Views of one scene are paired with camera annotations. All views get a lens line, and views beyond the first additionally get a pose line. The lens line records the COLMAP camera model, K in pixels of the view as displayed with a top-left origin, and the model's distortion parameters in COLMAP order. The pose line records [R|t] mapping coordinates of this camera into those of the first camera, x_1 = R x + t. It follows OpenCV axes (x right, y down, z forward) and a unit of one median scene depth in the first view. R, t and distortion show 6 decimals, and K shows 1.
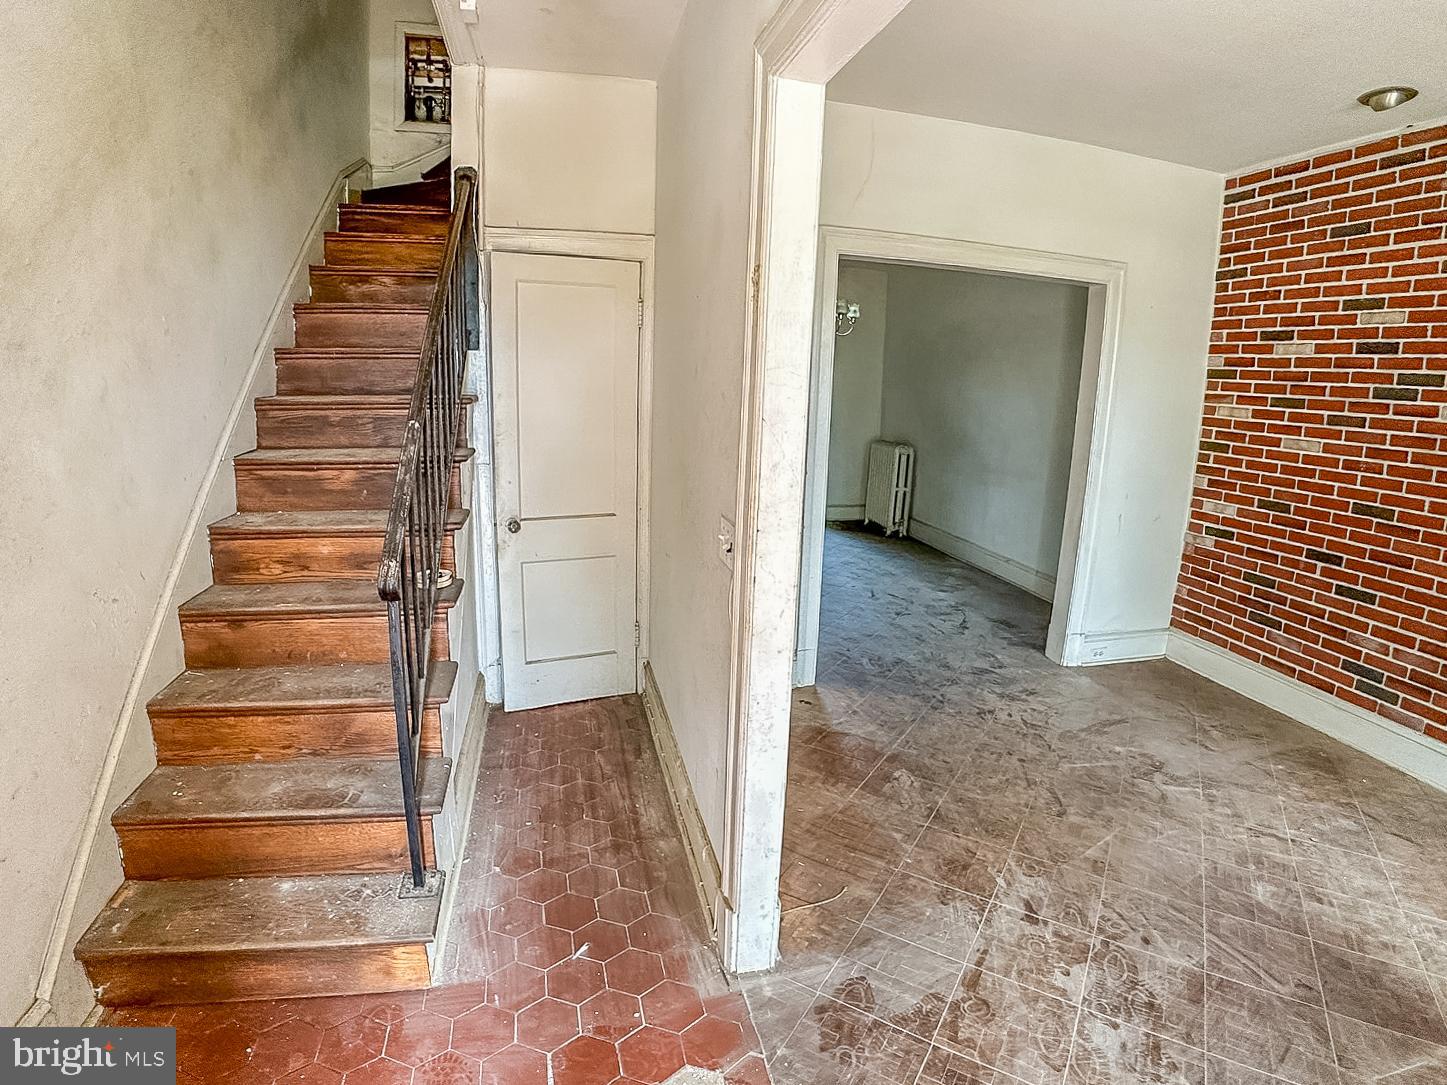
lens RADIAL K [[727.3, 0, 723.5], [0, 727.3, 542.5], [0, 0, 1]] dist [-0.119456, 0.018998]
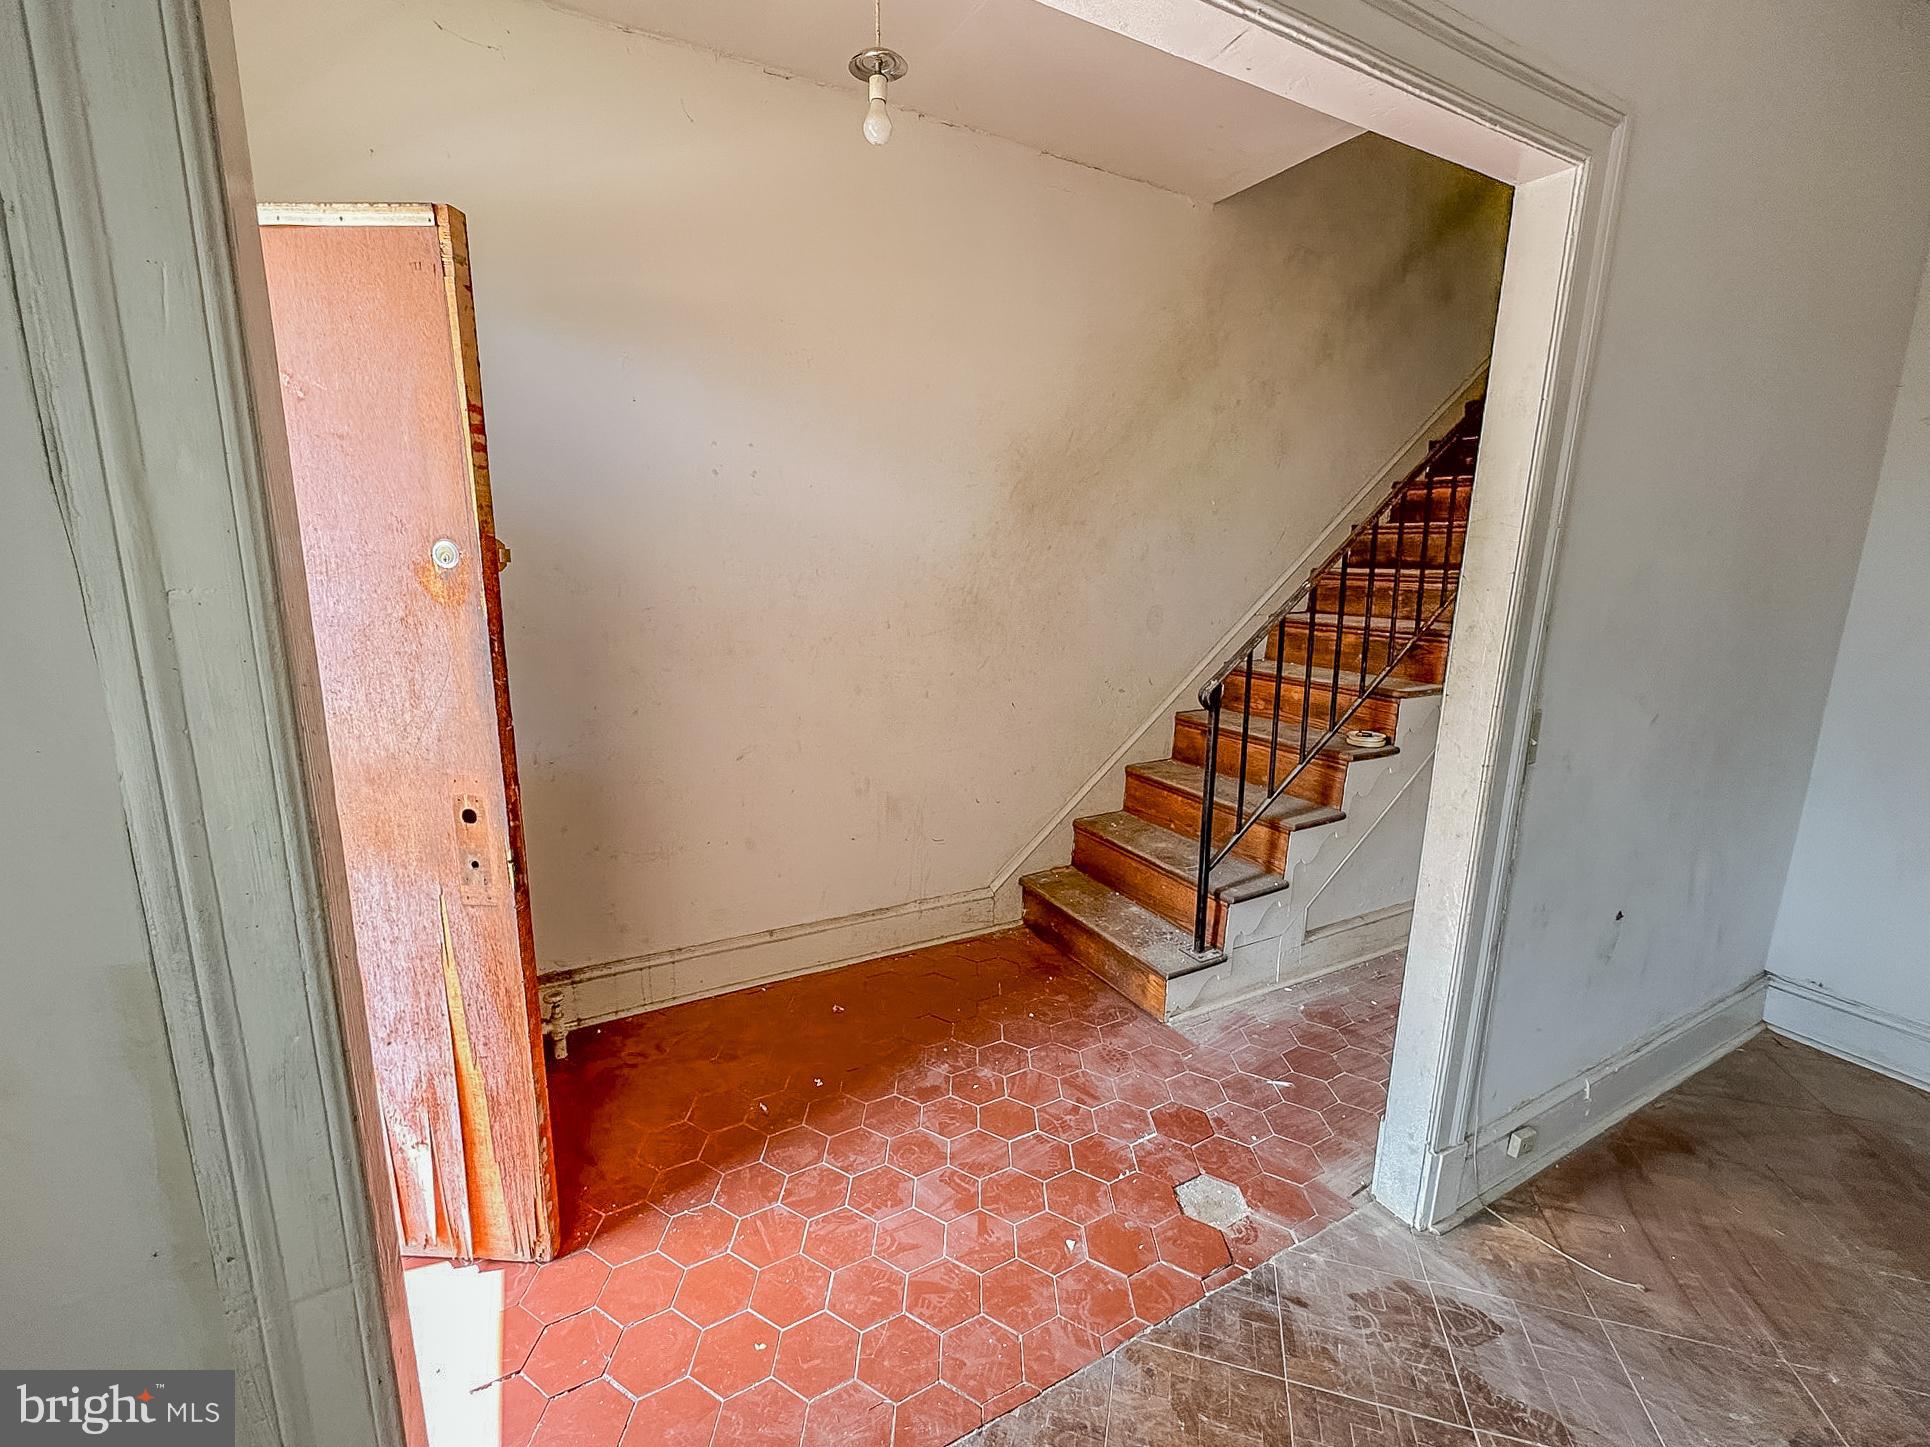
lens RADIAL K [[820.6, 0, 965.0], [0, 820.6, 723.5], [0, 0, 1]] dist [-0.000494, -0.000072]
pose [[0.279668, 0.163885, -0.946006, 0.772720], [-0.214279, 0.971124, 0.104890, 0.040552], [0.935880, 0.173375, 0.306709, 0.097770]]
